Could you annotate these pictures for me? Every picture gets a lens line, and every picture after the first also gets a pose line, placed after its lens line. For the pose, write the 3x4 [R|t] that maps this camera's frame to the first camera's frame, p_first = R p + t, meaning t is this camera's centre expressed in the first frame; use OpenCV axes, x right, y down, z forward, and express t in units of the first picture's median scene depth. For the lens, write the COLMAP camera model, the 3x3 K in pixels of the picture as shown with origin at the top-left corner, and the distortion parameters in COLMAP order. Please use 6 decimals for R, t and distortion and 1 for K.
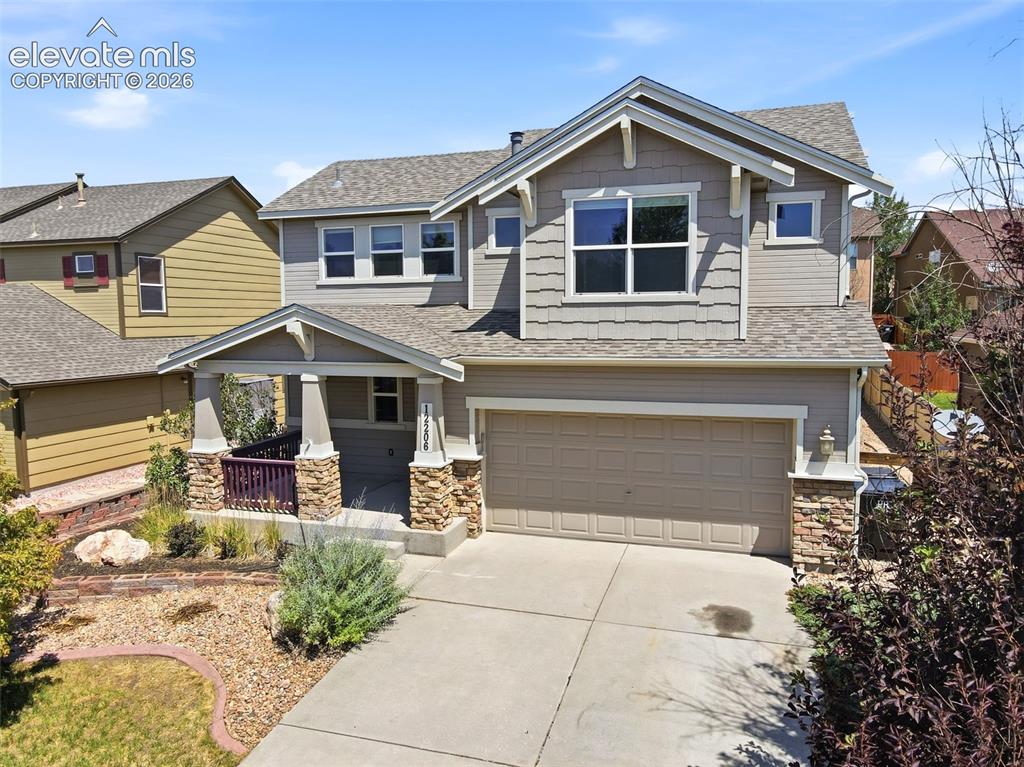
lens RADIAL K [[753.0, 0, 508.4], [0, 753.0, 390.6], [0, 0, 1]] dist [-0.005477, 0.064143]
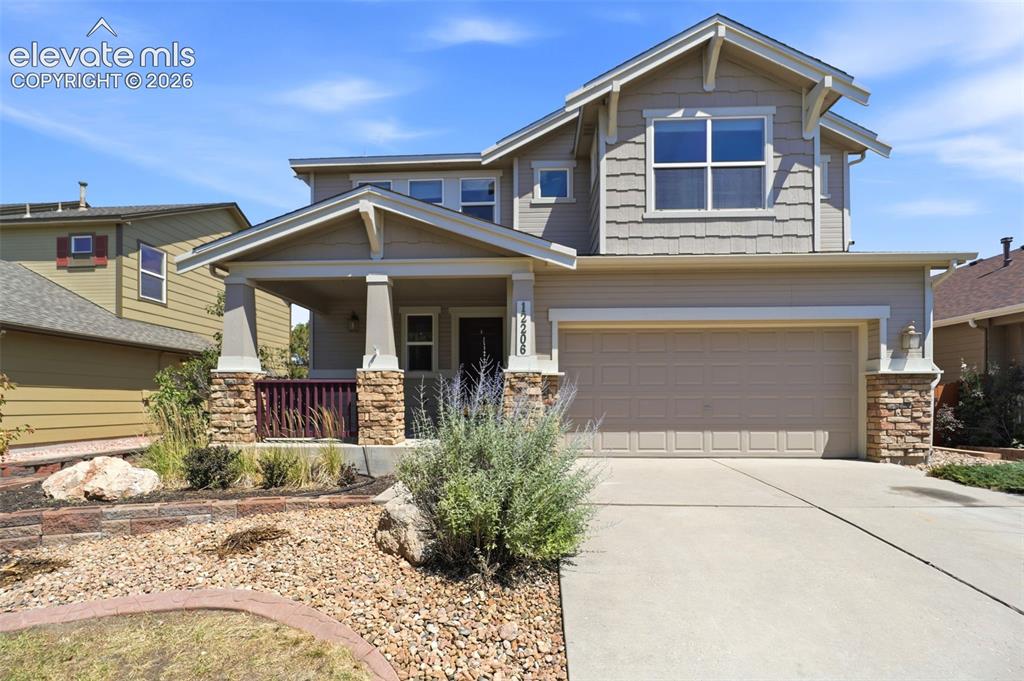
lens RADIAL K [[456.0, 0, 510.7], [0, 456.0, 405.0], [0, 0, 1]] dist [-0.019187, -0.000678]
pose [[0.965807, 0.002690, 0.259247, -0.260984], [0.021152, 0.995795, -0.089131, 0.186172], [-0.258396, 0.091567, 0.961690, 0.486965]]
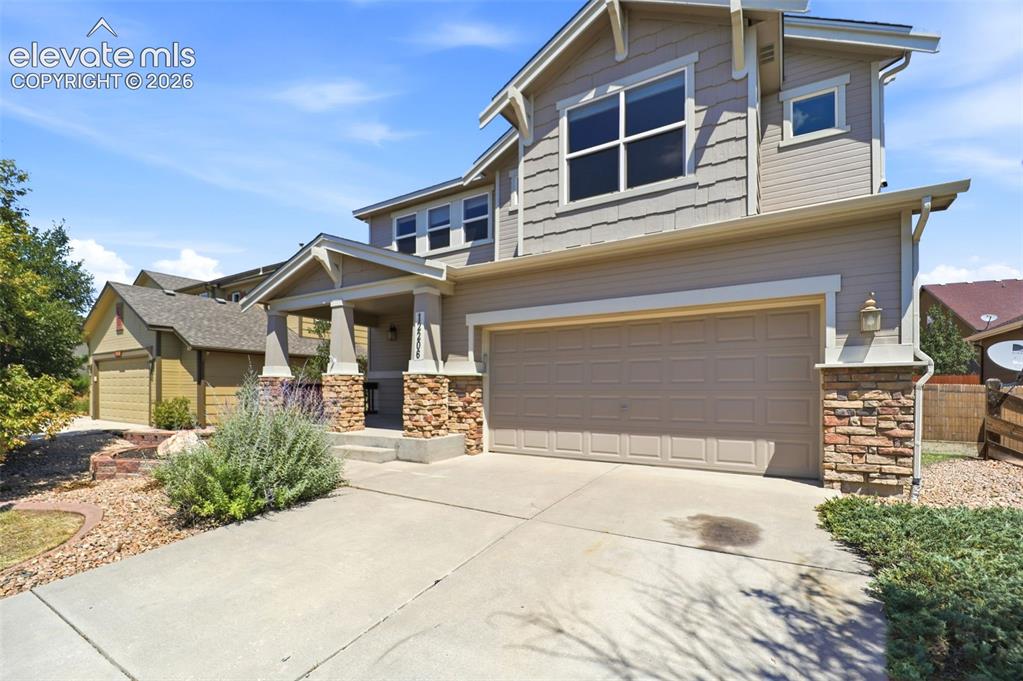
lens RADIAL K [[449.5, 0, 515.7], [0, 449.5, 398.4], [0, 0, 1]] dist [-0.023567, 0.000299]
pose [[0.972678, 0.012736, -0.231808, 0.160907], [-0.032562, 0.996108, -0.081904, 0.177917], [0.229863, 0.087214, 0.969307, 0.442003]]
